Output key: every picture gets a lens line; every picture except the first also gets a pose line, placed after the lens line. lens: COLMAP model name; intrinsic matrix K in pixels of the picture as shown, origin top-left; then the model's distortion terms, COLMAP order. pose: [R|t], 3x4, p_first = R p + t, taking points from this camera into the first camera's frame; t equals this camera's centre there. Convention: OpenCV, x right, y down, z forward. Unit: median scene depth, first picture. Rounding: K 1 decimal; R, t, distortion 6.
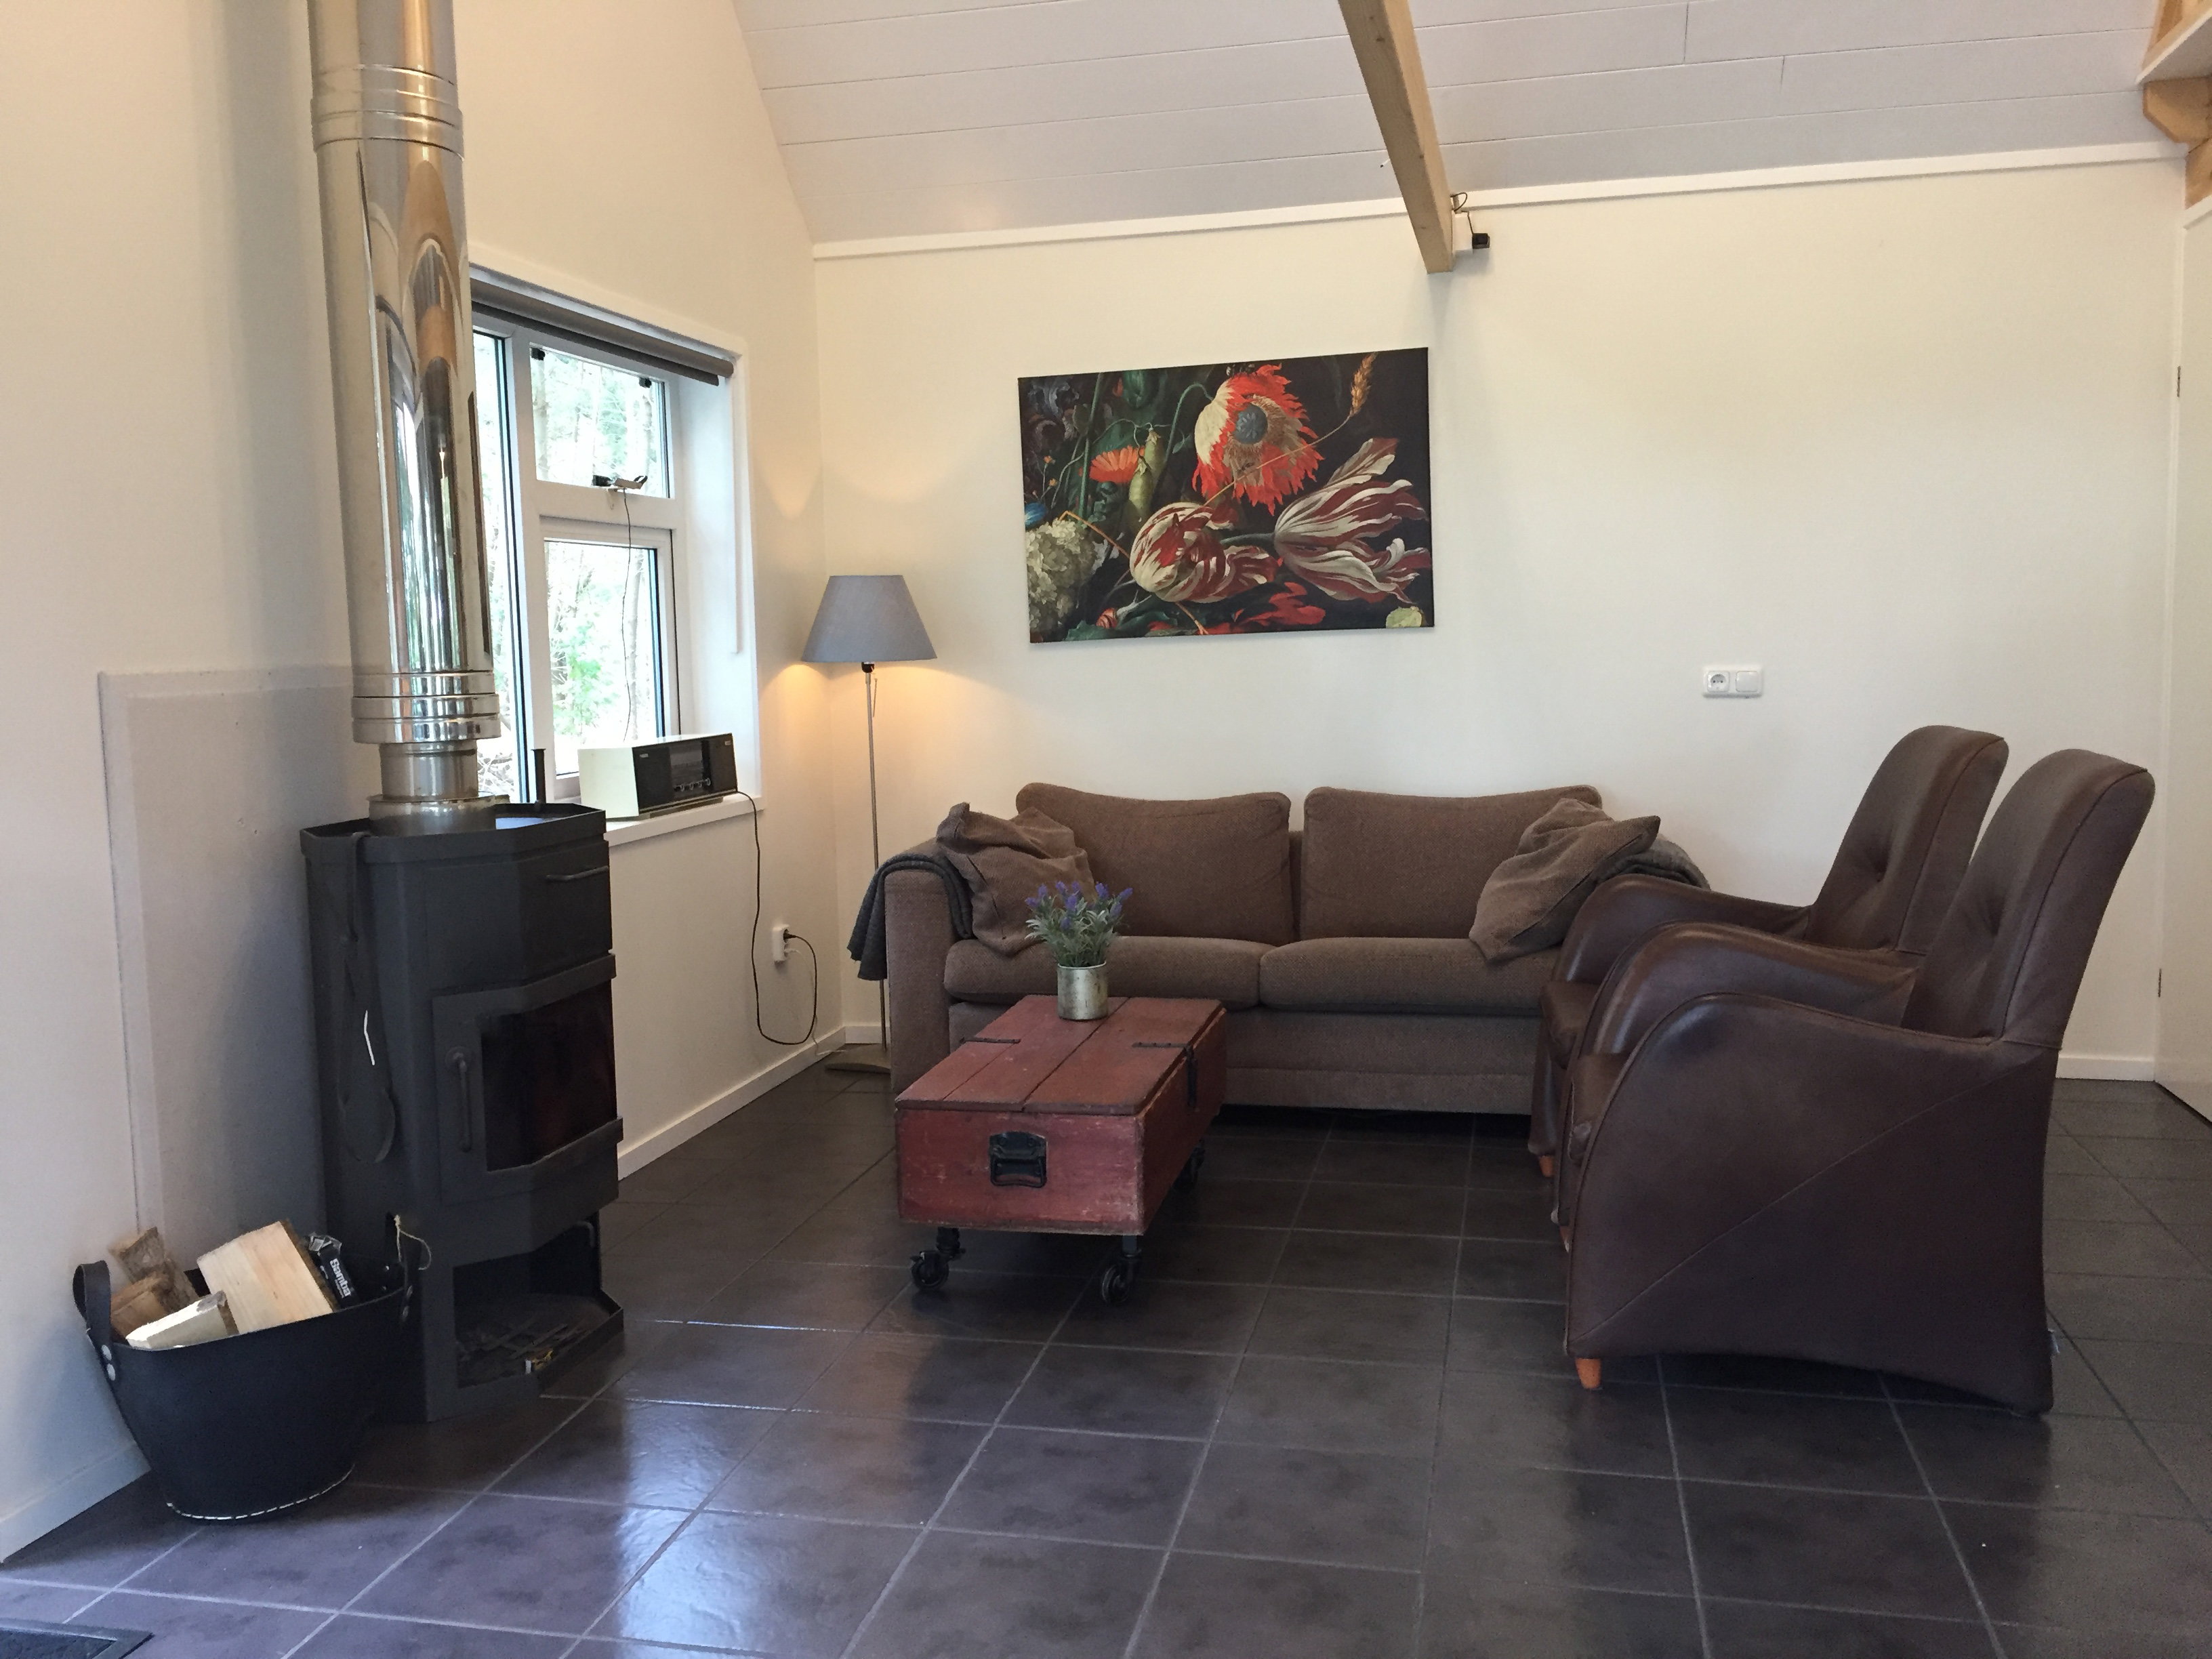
lens RADIAL K [[1898.6, 0, 1096.0], [0, 1898.6, 820.3], [0, 0, 1]] dist [0.092269, -0.130950]
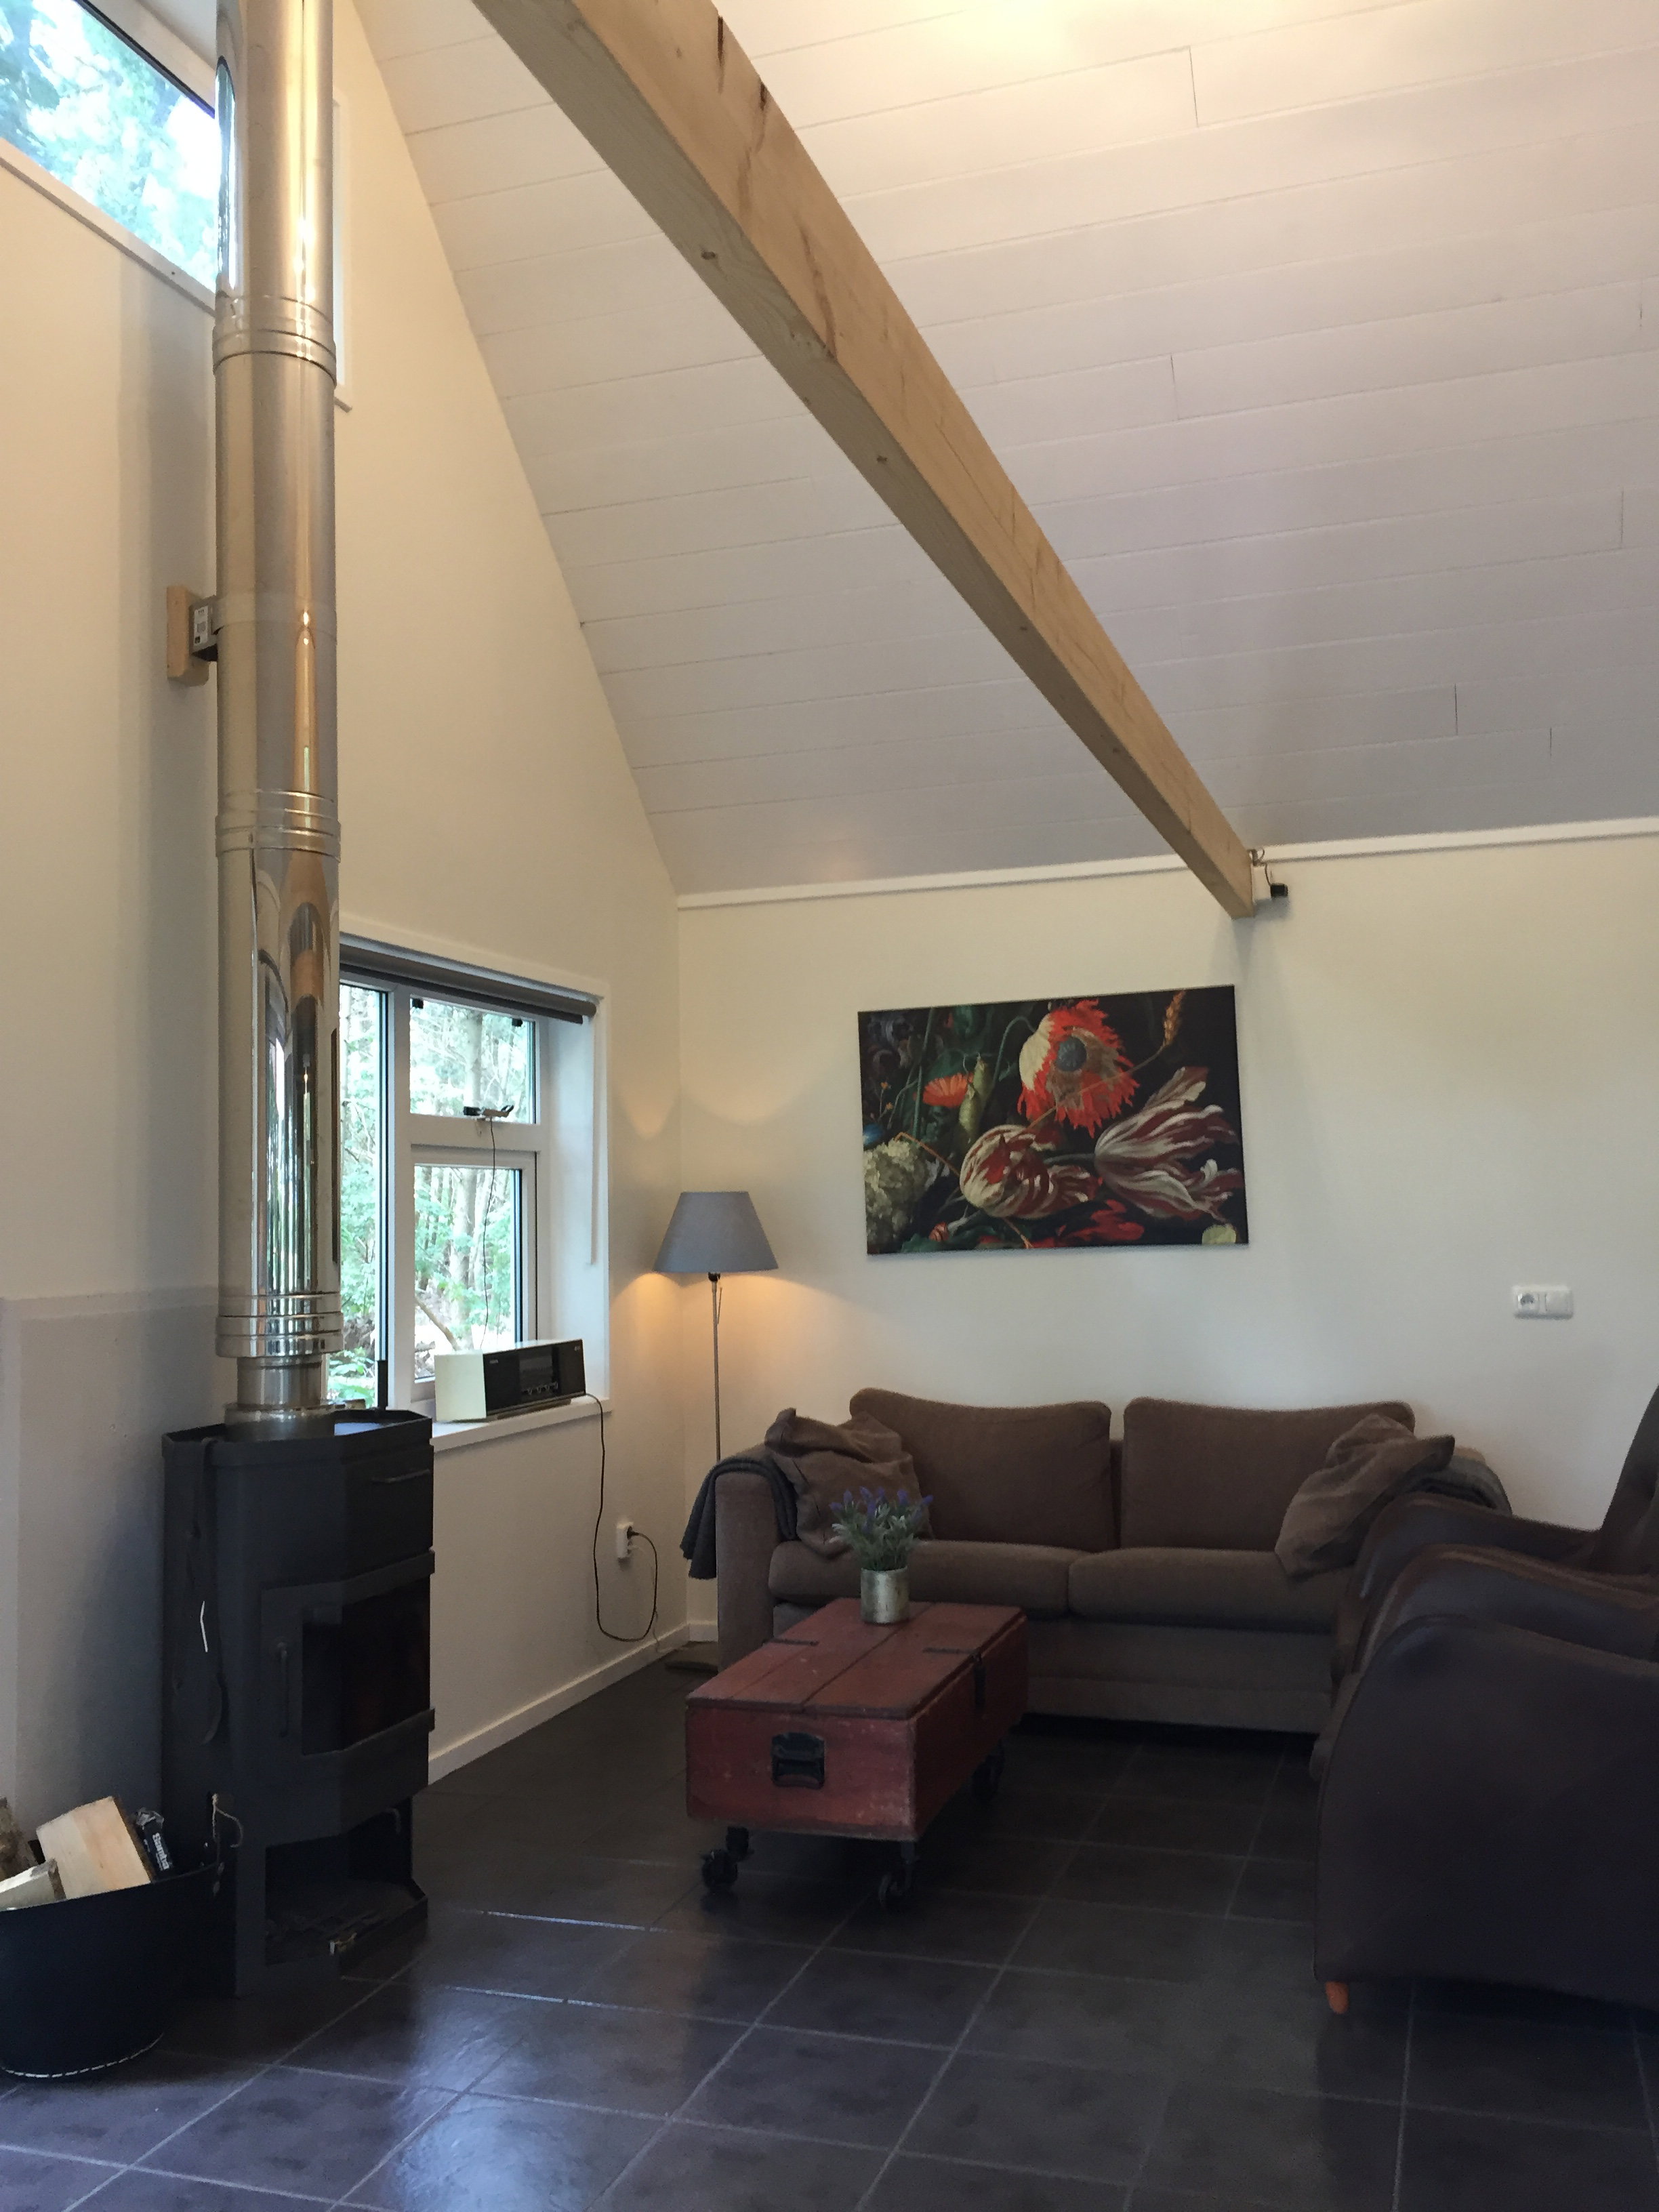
lens RADIAL K [[1898.6, 0, 837.8], [0, 1898.6, 1107.6], [0, 0, 1]] dist [0.092269, -0.130950]
pose [[0.995405, -0.000431, -0.095754, 0.066299], [-0.014614, 0.987592, -0.156359, -0.010560], [0.094634, 0.157040, 0.983048, -0.076658]]
